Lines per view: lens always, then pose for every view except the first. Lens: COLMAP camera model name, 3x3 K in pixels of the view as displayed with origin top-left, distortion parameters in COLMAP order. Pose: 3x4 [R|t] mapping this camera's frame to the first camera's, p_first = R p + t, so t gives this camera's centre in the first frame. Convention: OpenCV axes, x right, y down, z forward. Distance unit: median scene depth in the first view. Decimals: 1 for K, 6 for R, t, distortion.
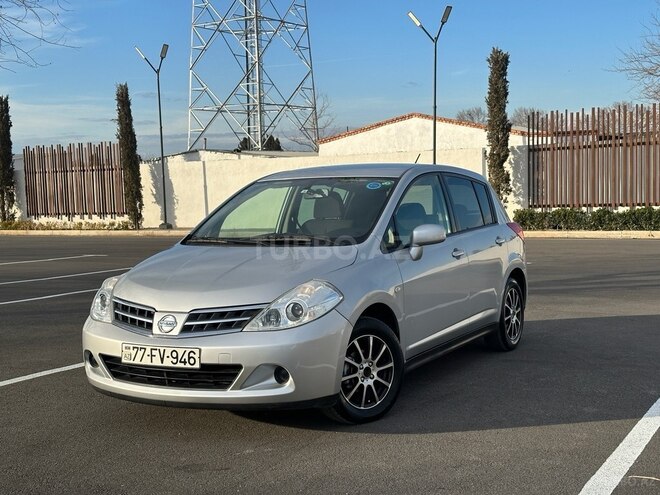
lens RADIAL K [[904.7, 0, 332.8], [0, 904.7, 247.4], [0, 0, 1]] dist [0.118516, -0.107963]
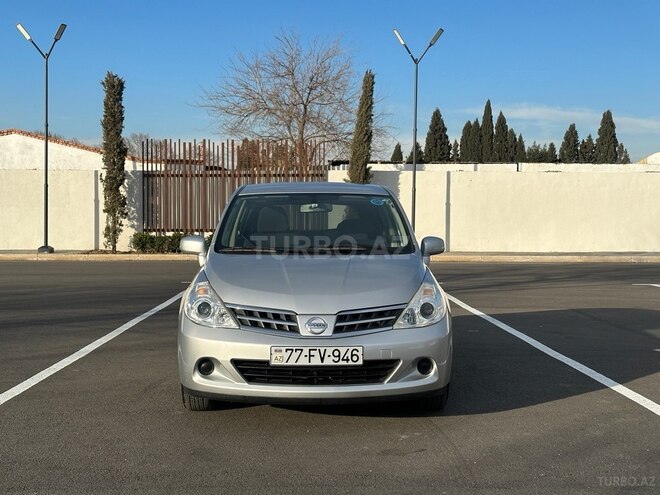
lens RADIAL K [[904.7, 0, 332.8], [0, 904.7, 247.4], [0, 0, 1]] dist [0.118516, -0.107963]
pose [[0.860901, 0.009429, 0.508685, -0.146350], [0.005594, 0.999592, -0.027995, 0.004707], [-0.508741, 0.026947, 0.860498, 0.016735]]
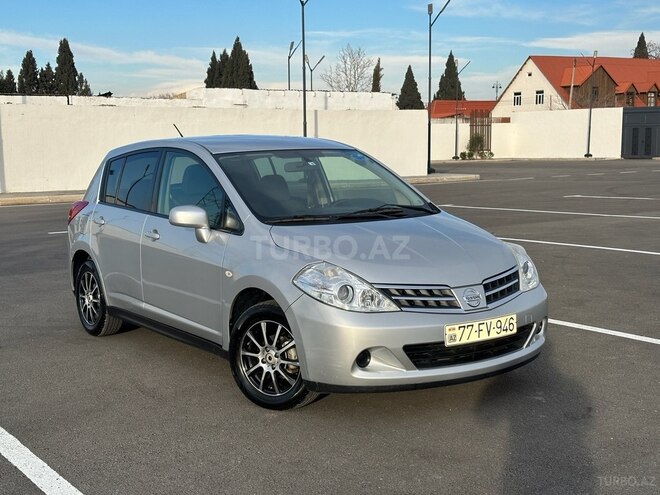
lens RADIAL K [[904.7, 0, 332.8], [0, 904.7, 247.4], [0, 0, 1]] dist [0.118516, -0.107963]
pose [[0.442555, -0.086654, 0.892545, -0.234797], [0.059667, 0.995960, 0.067109, -0.009608], [-0.894754, 0.023556, 0.445937, 0.144360]]
